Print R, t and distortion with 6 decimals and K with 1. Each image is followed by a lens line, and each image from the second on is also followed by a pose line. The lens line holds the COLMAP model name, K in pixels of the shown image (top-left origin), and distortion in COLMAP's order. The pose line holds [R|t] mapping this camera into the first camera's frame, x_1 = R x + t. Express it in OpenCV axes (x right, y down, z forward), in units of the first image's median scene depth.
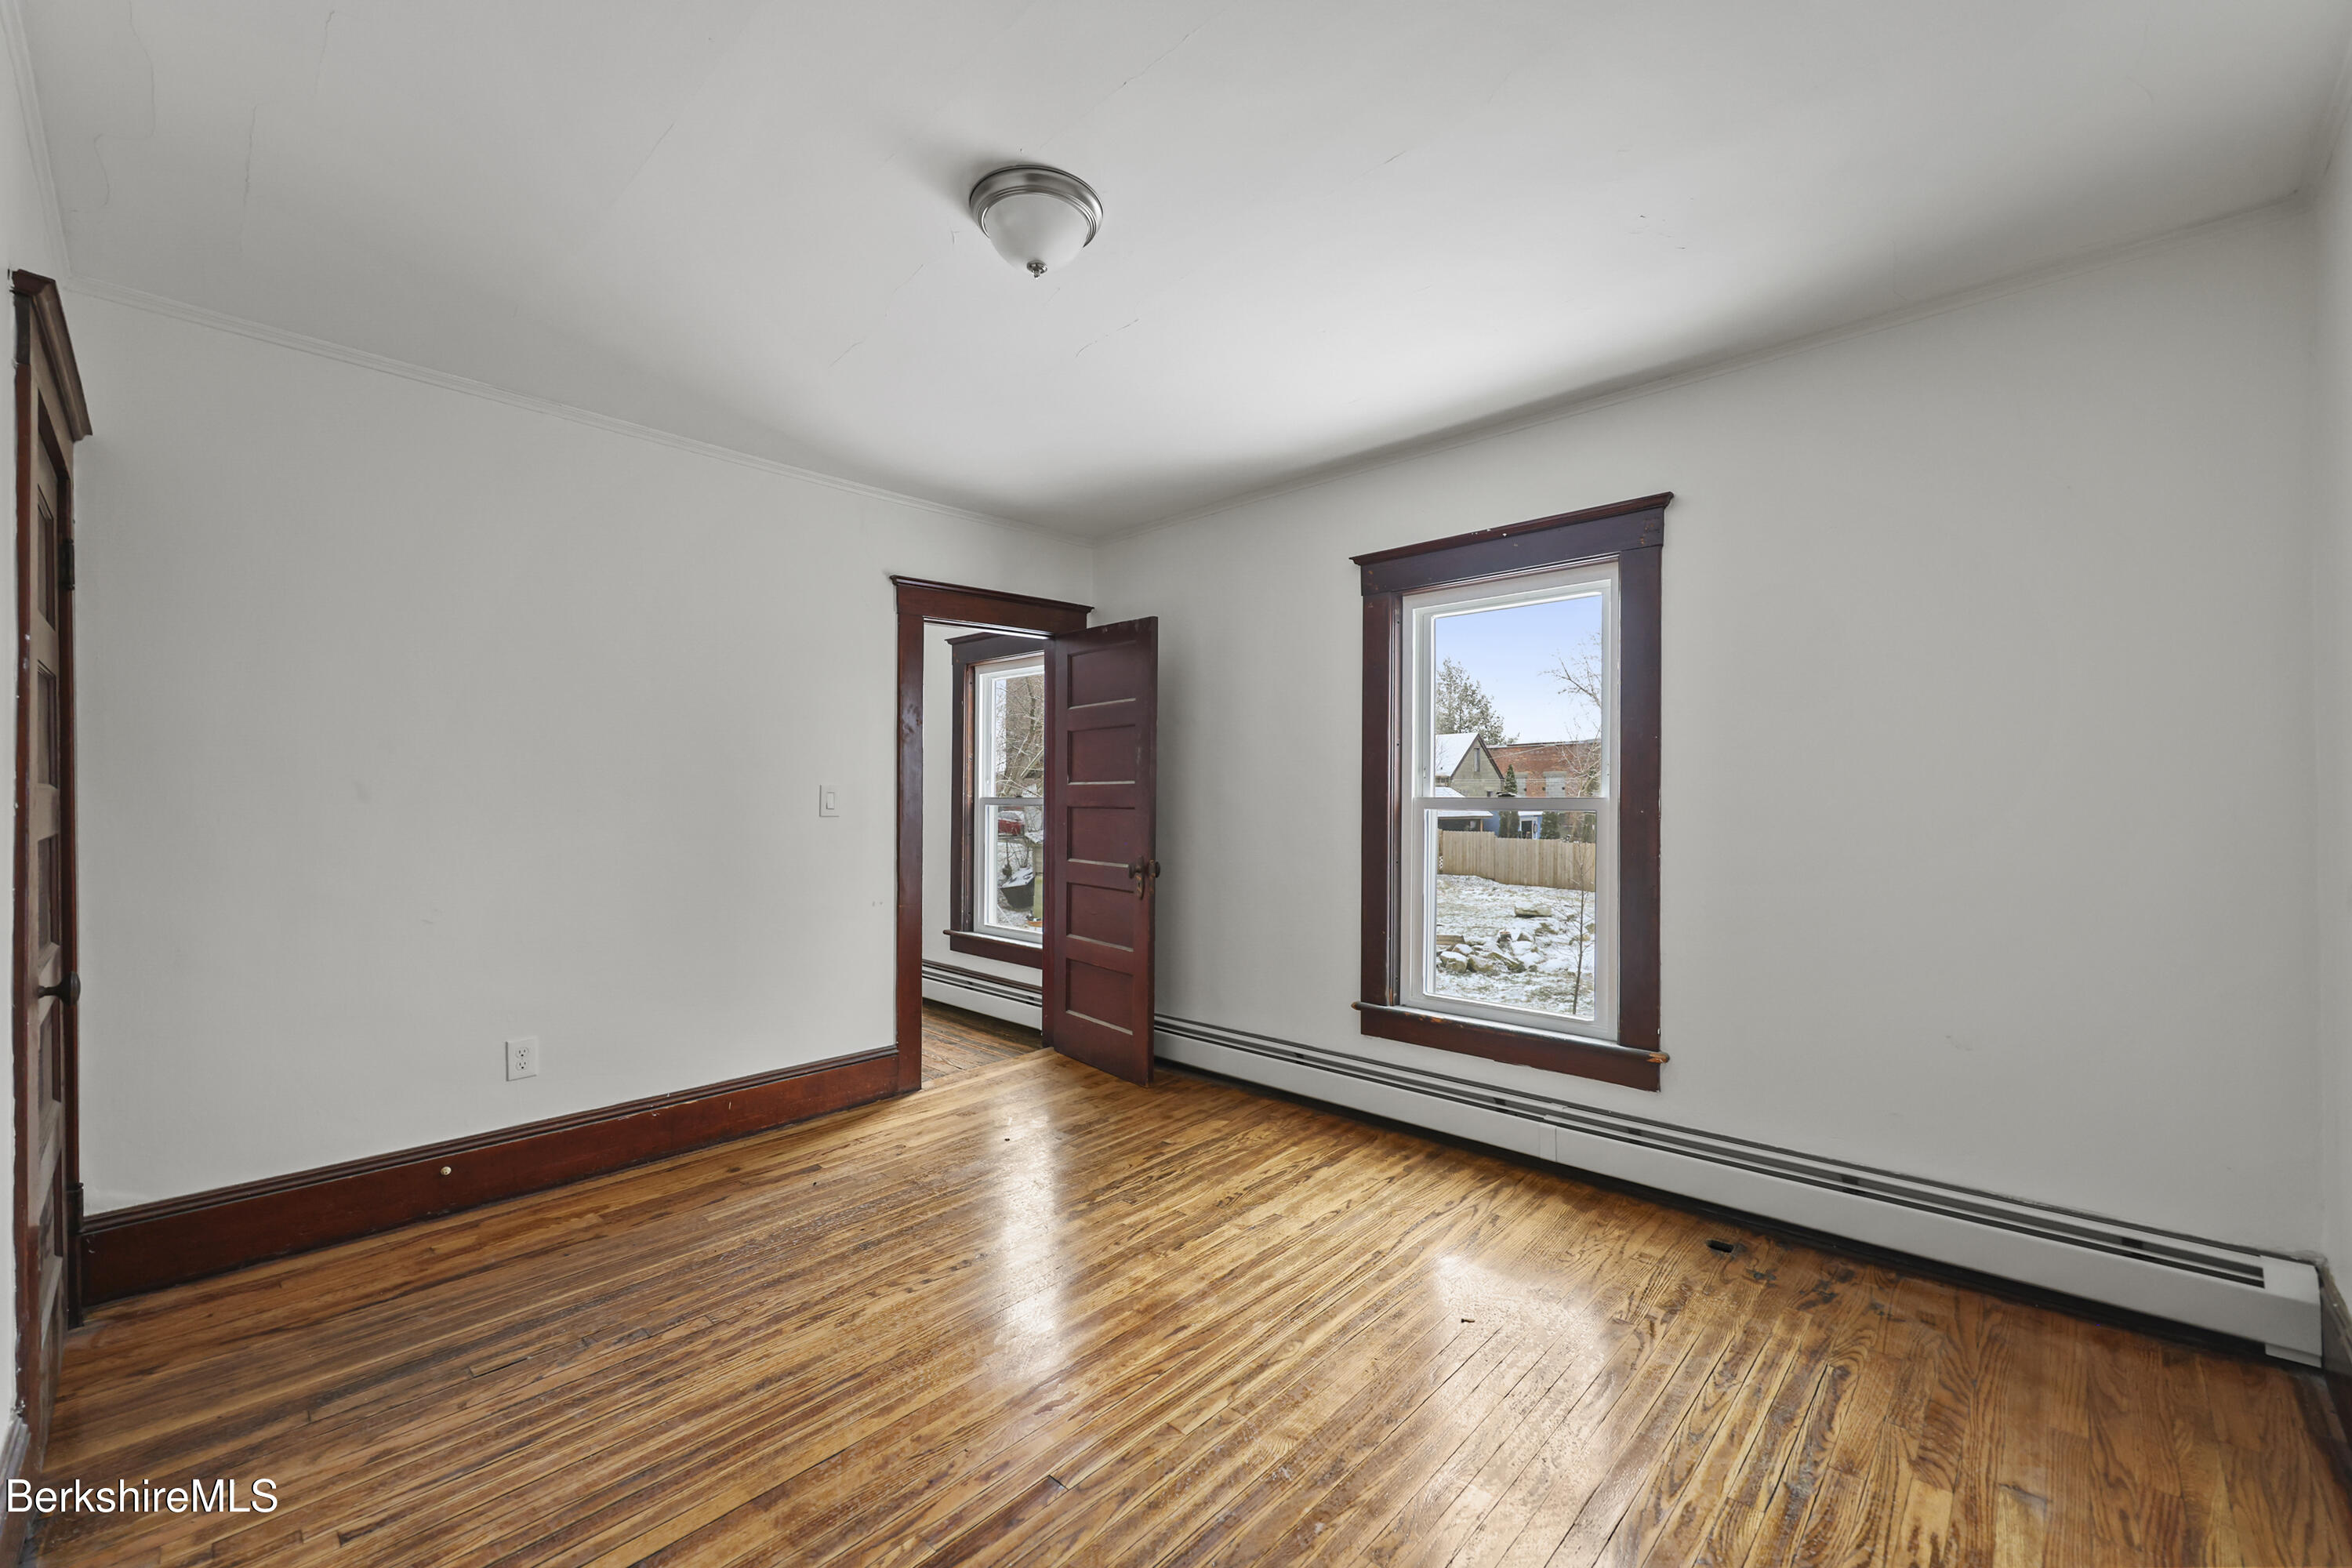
lens RADIAL K [[955.1, 0, 1177.1], [0, 955.1, 787.3], [0, 0, 1]] dist [-0.002723, 0.000900]
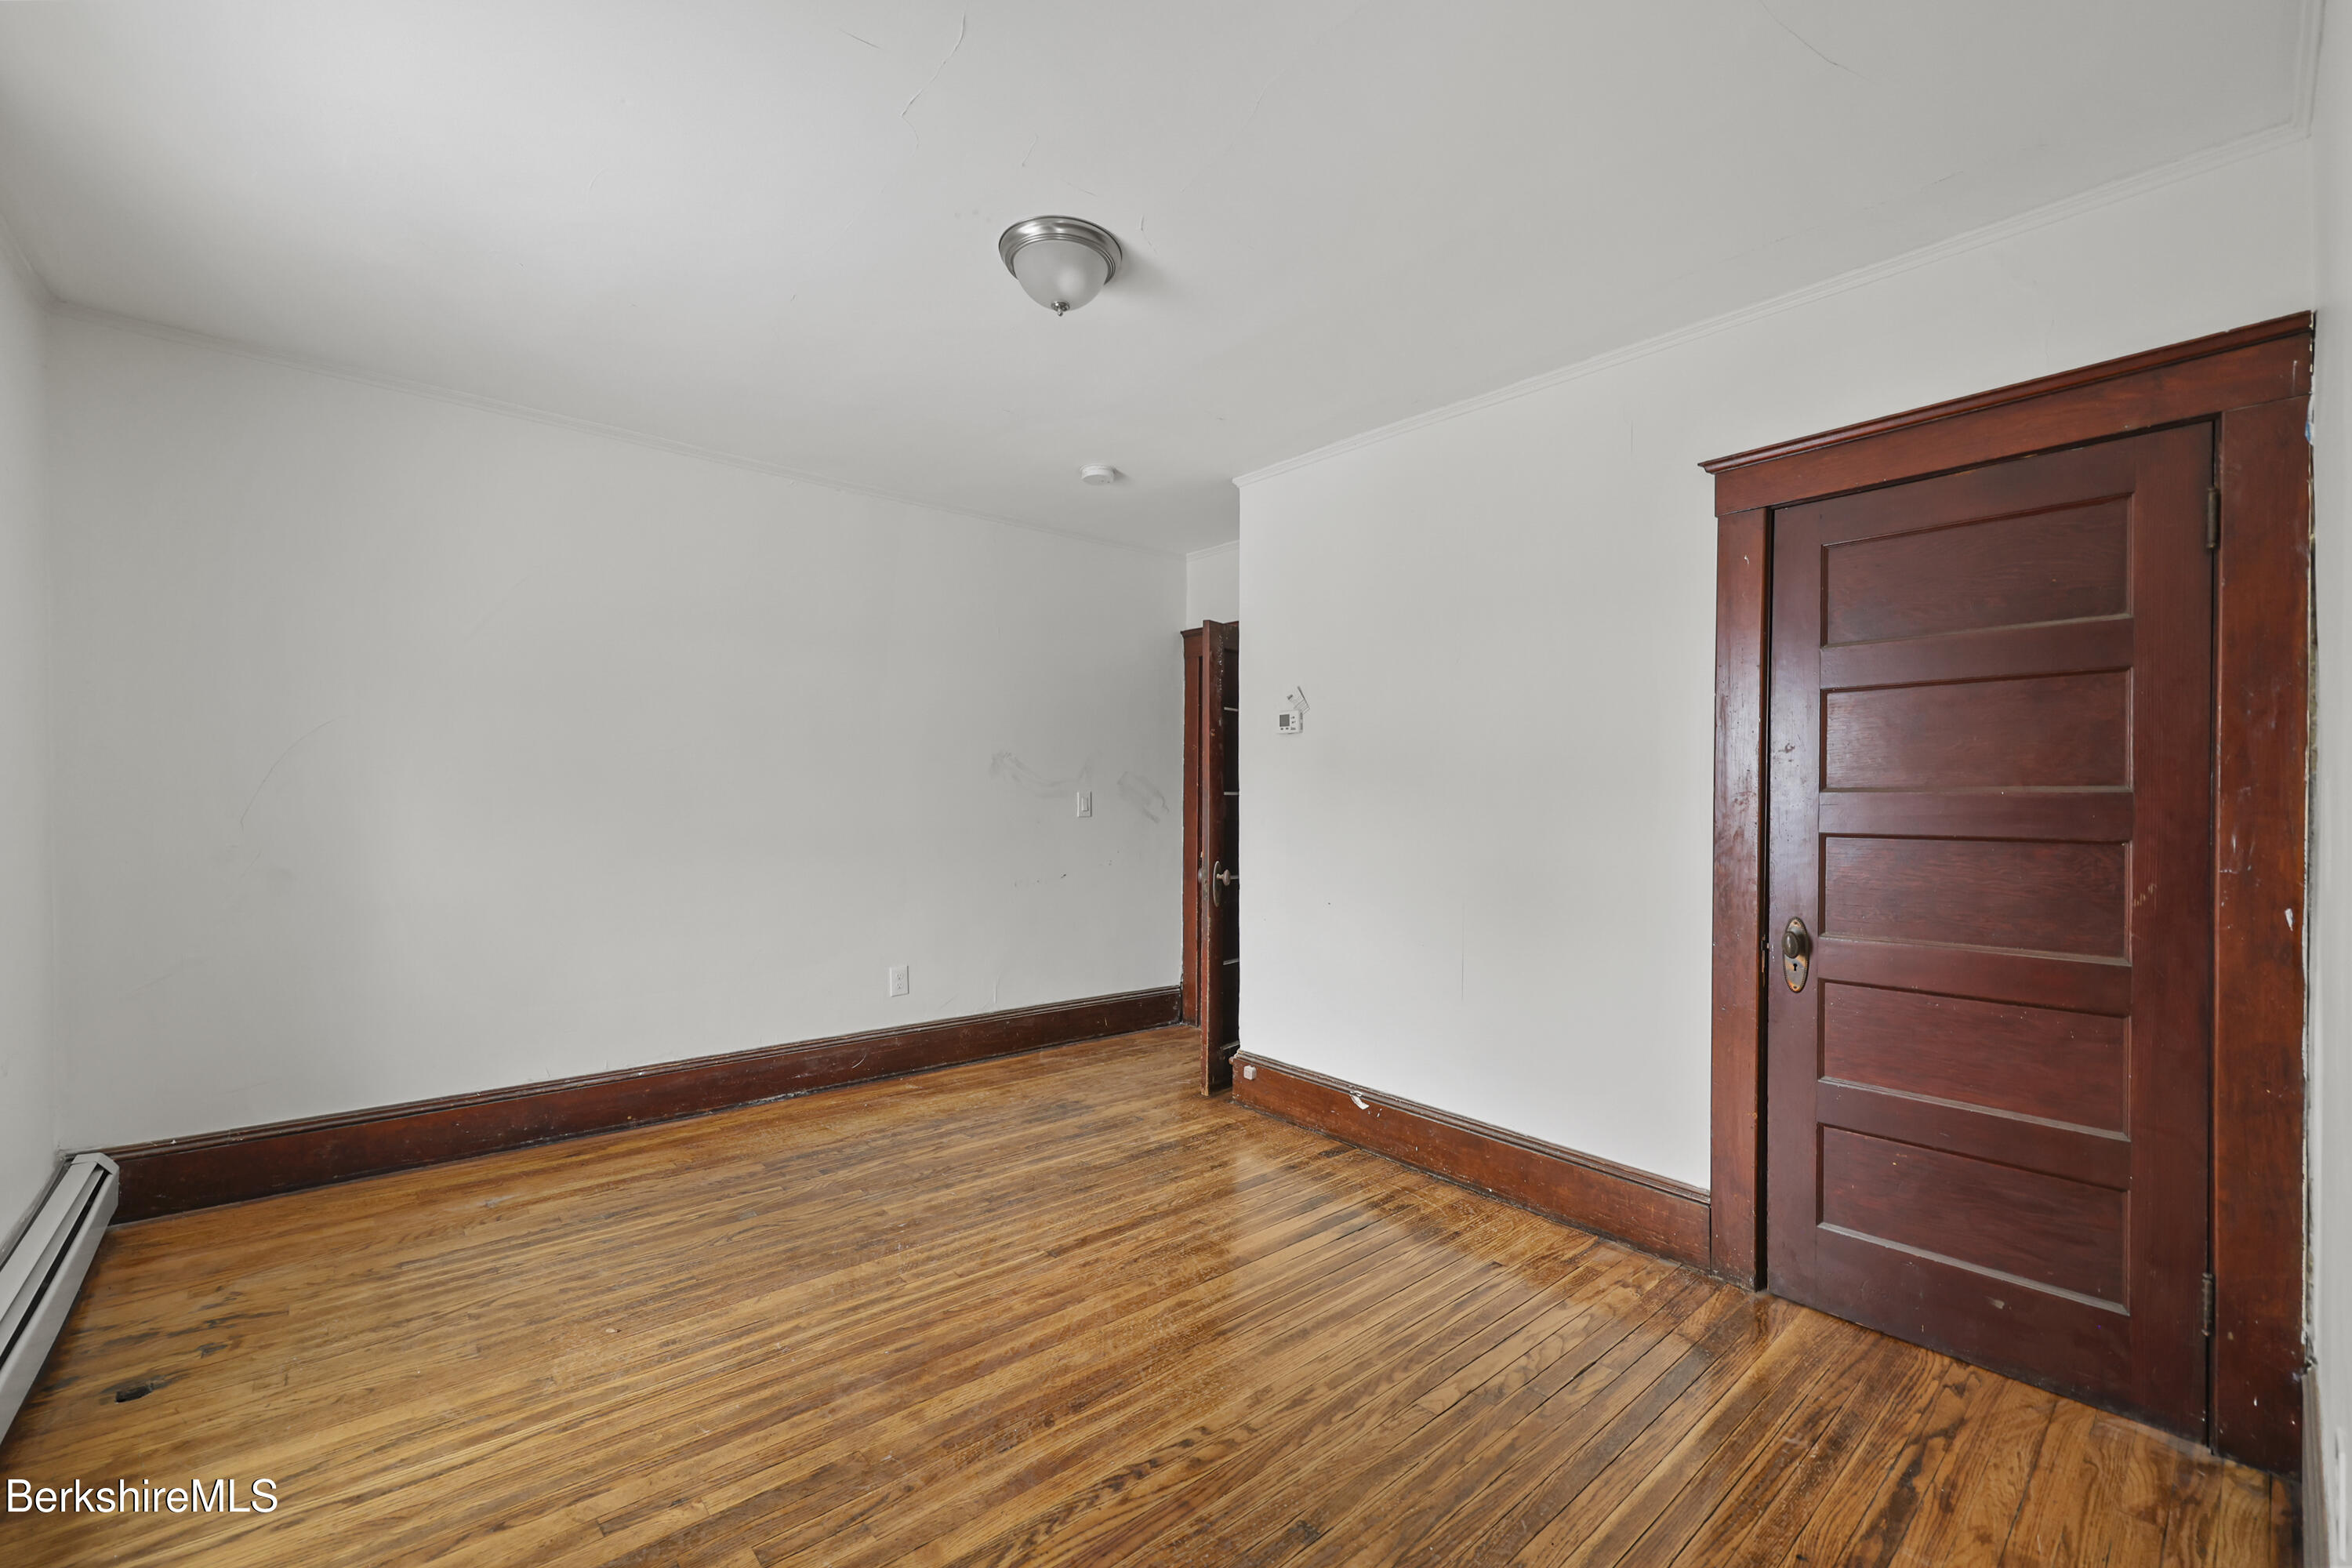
lens RADIAL K [[955.1, 0, 1163.4], [0, 955.1, 790.7], [0, 0, 1]] dist [-0.002723, 0.000900]
pose [[-0.994510, -0.003767, 0.104572, -0.314091], [-0.005265, 0.999887, -0.014051, 0.018592], [-0.104507, -0.014524, -0.994418, 1.712483]]
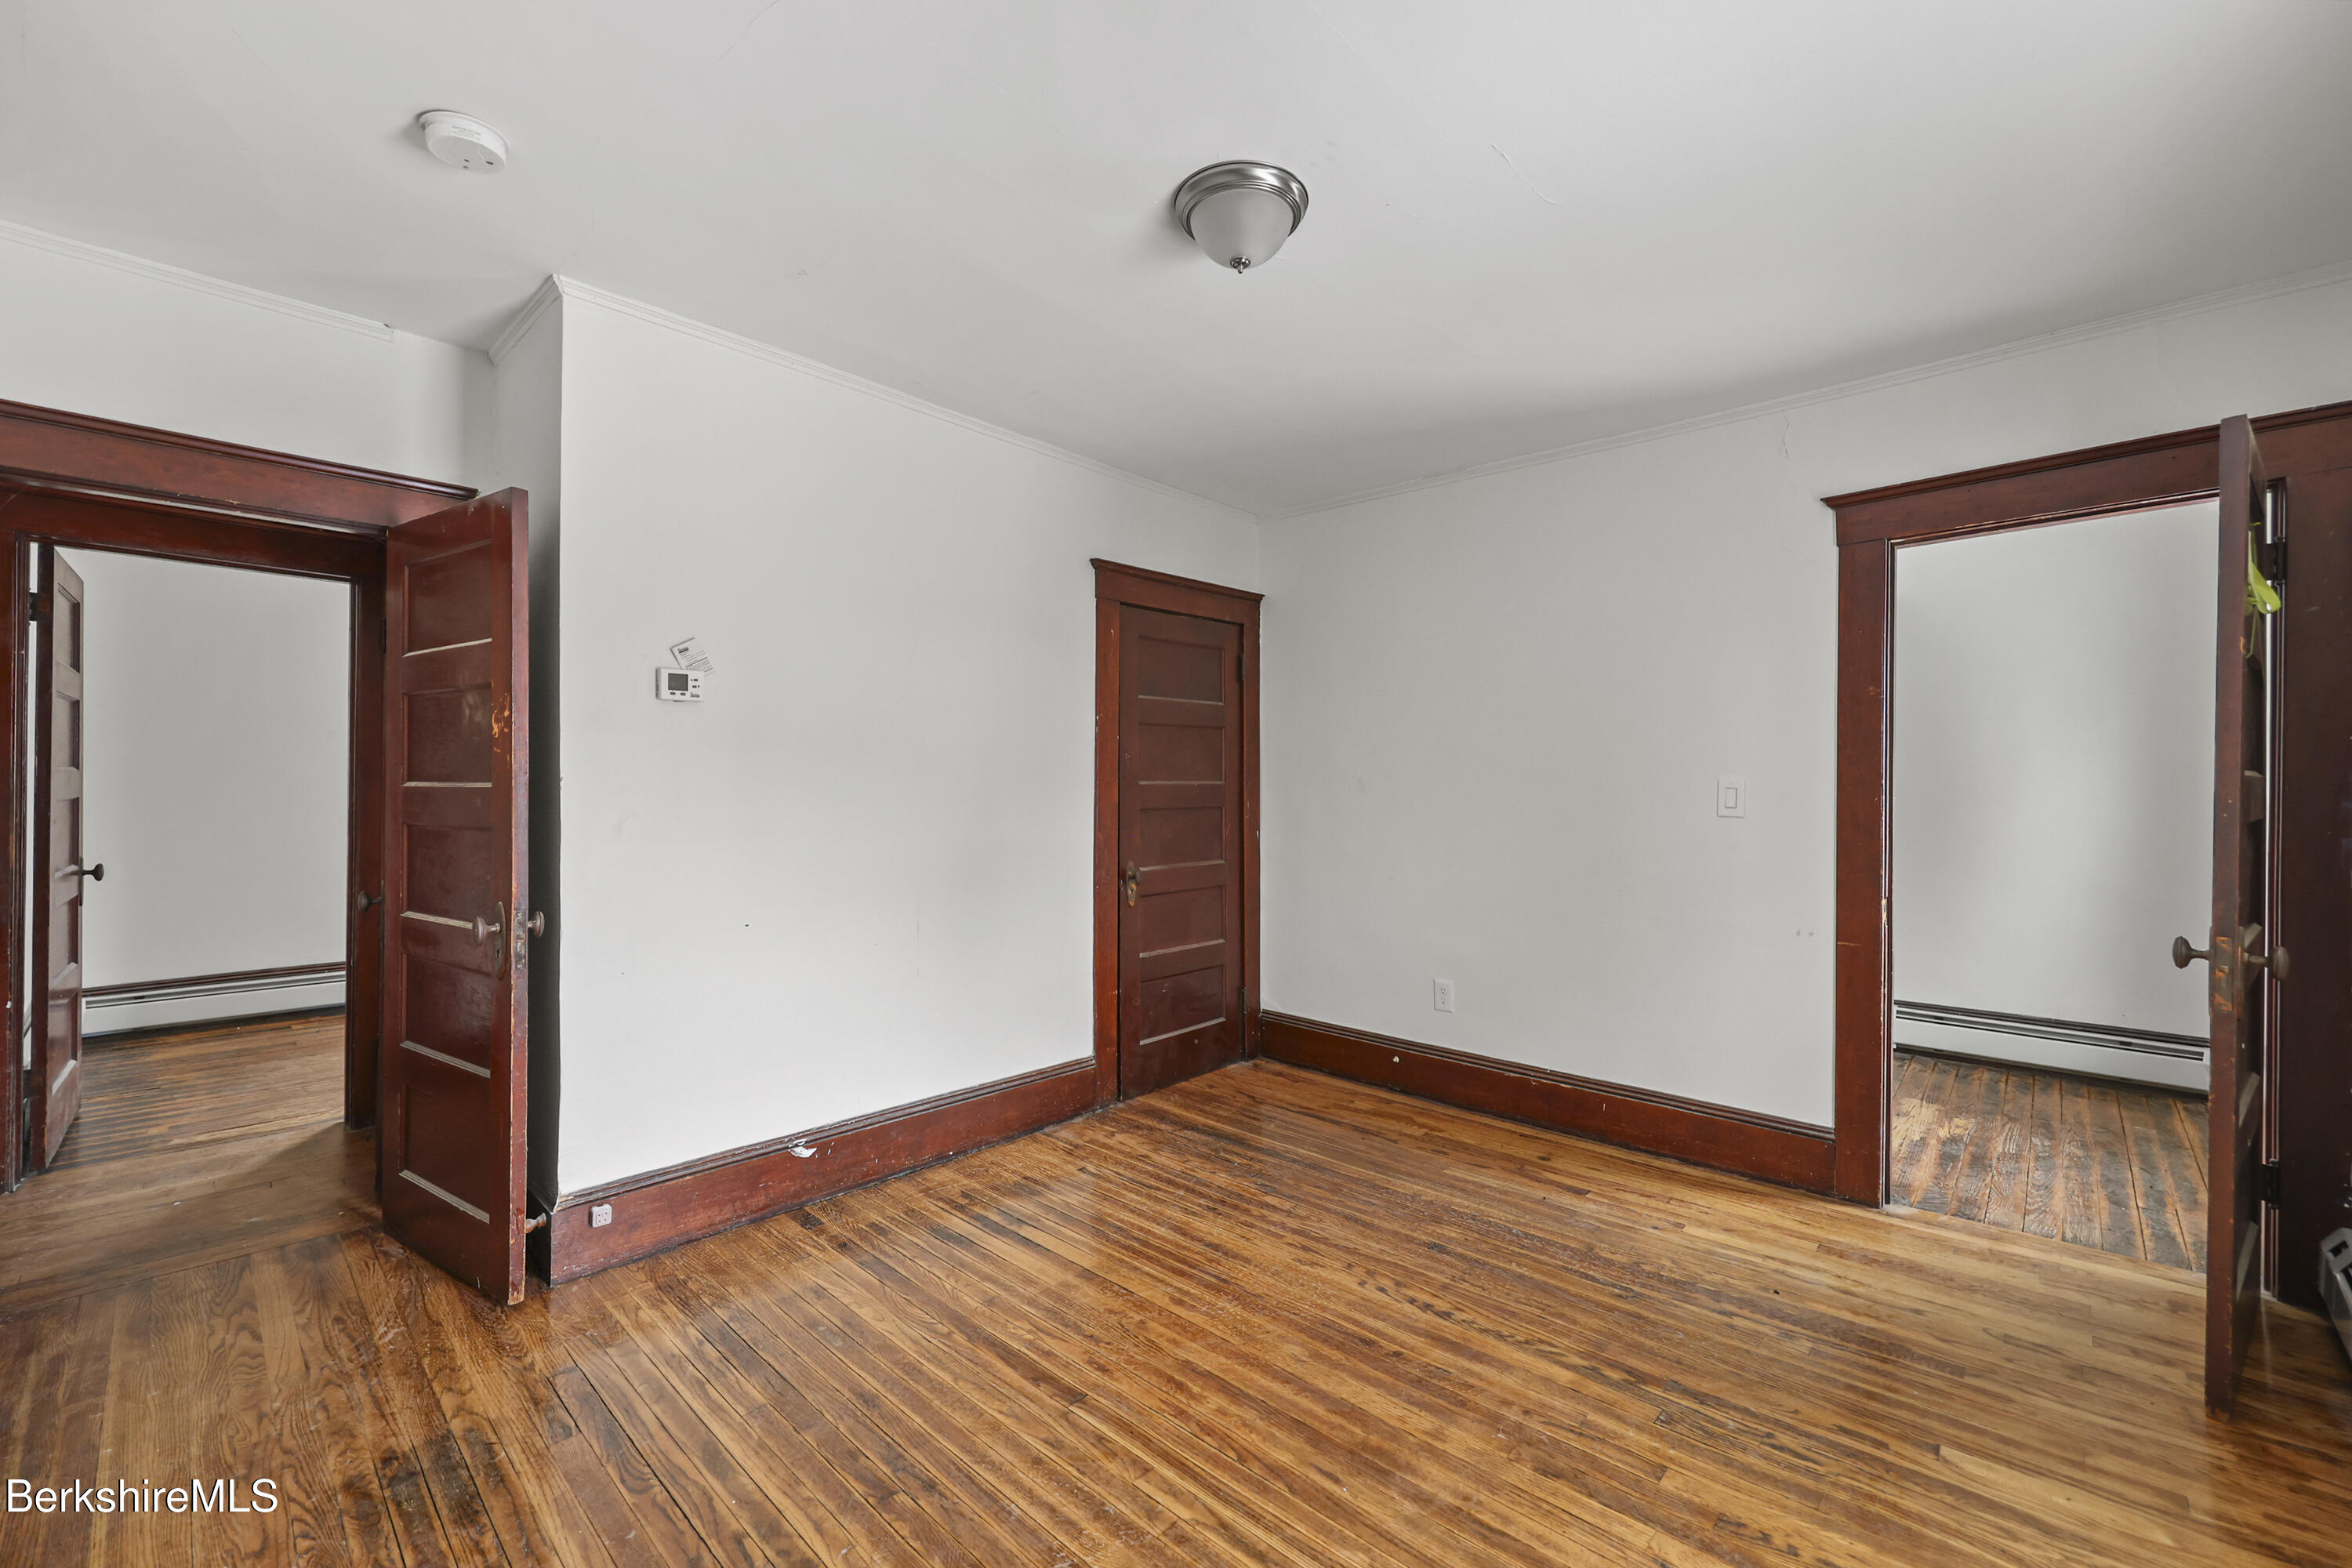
lens RADIAL K [[955.1, 0, 1181.6], [0, 955.1, 765.9], [0, 0, 1]] dist [-0.002723, 0.000900]
pose [[0.005927, -0.014658, -0.999875, 0.702271], [0.002867, 0.999889, -0.014641, -0.002825], [0.999978, -0.002780, 0.005968, 0.774676]]
